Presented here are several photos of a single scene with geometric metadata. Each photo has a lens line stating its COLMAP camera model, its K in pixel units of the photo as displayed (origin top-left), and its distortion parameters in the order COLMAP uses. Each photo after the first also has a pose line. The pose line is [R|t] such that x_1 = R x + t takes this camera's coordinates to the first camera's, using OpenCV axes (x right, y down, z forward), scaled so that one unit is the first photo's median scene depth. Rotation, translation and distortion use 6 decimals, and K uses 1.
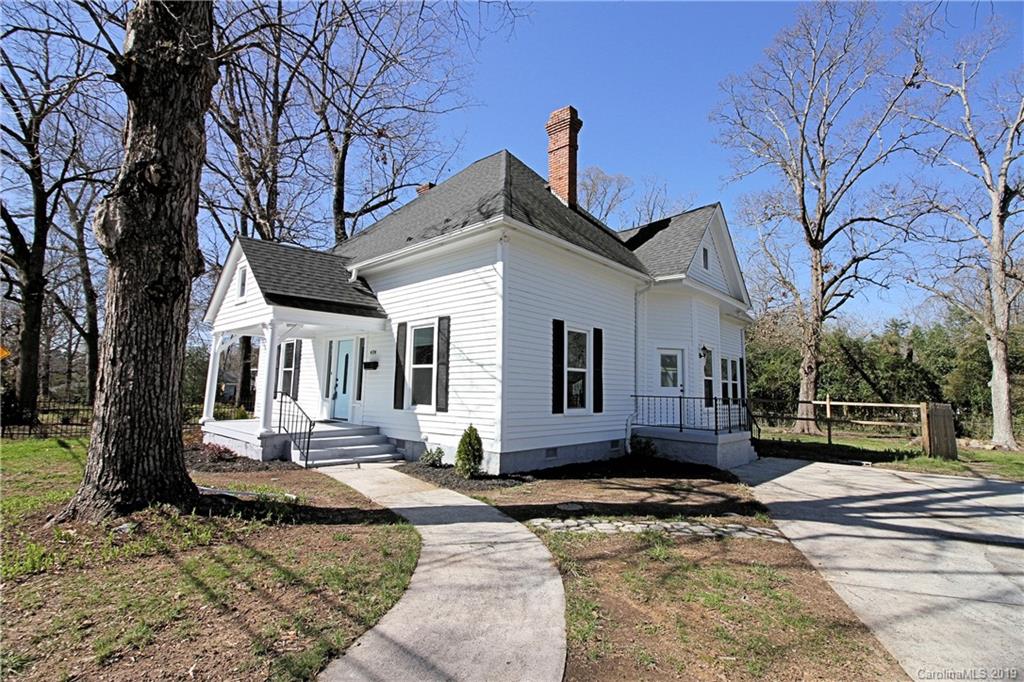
lens RADIAL K [[473.7, 0, 519.4], [0, 473.7, 328.7], [0, 0, 1]] dist [-0.000800, -0.010968]
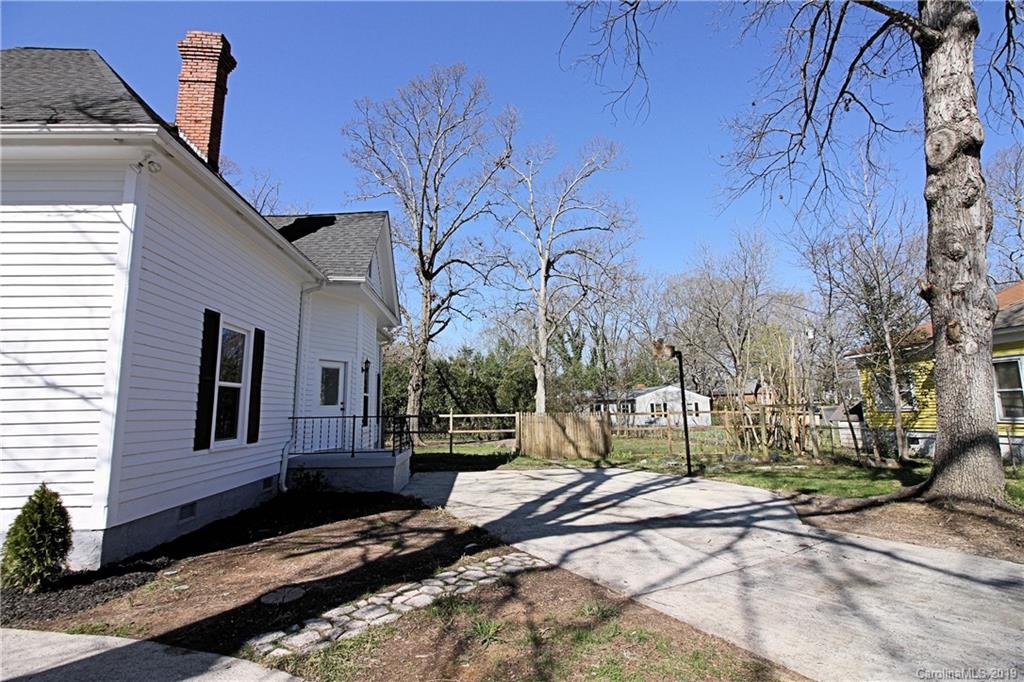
lens RADIAL K [[473.7, 0, 519.4], [0, 473.7, 328.7], [0, 0, 1]] dist [-0.000800, -0.010968]
pose [[0.680184, 0.086417, 0.727930, -0.084779], [-0.059056, 0.996259, -0.063090, 0.017946], [-0.730659, -0.000076, 0.682743, 0.160085]]
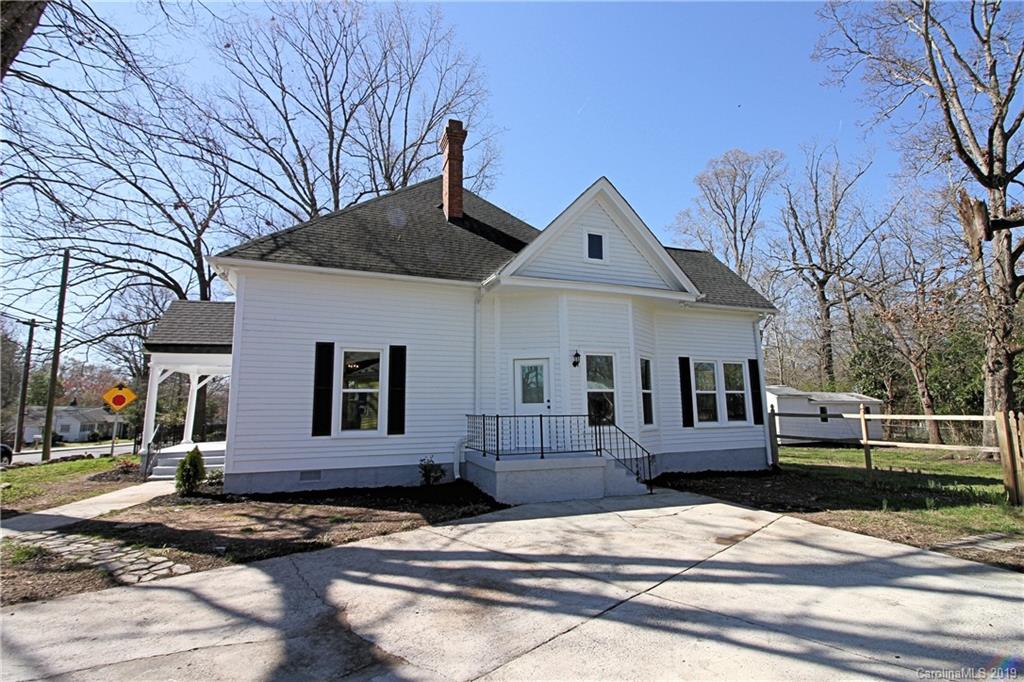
lens RADIAL K [[473.7, 0, 519.4], [0, 473.7, 328.7], [0, 0, 1]] dist [-0.000800, -0.010968]
pose [[0.890915, -0.107731, -0.441208, 0.681859], [0.088237, 0.994007, -0.064535, 0.041048], [0.445516, 0.018565, 0.895081, 0.214394]]
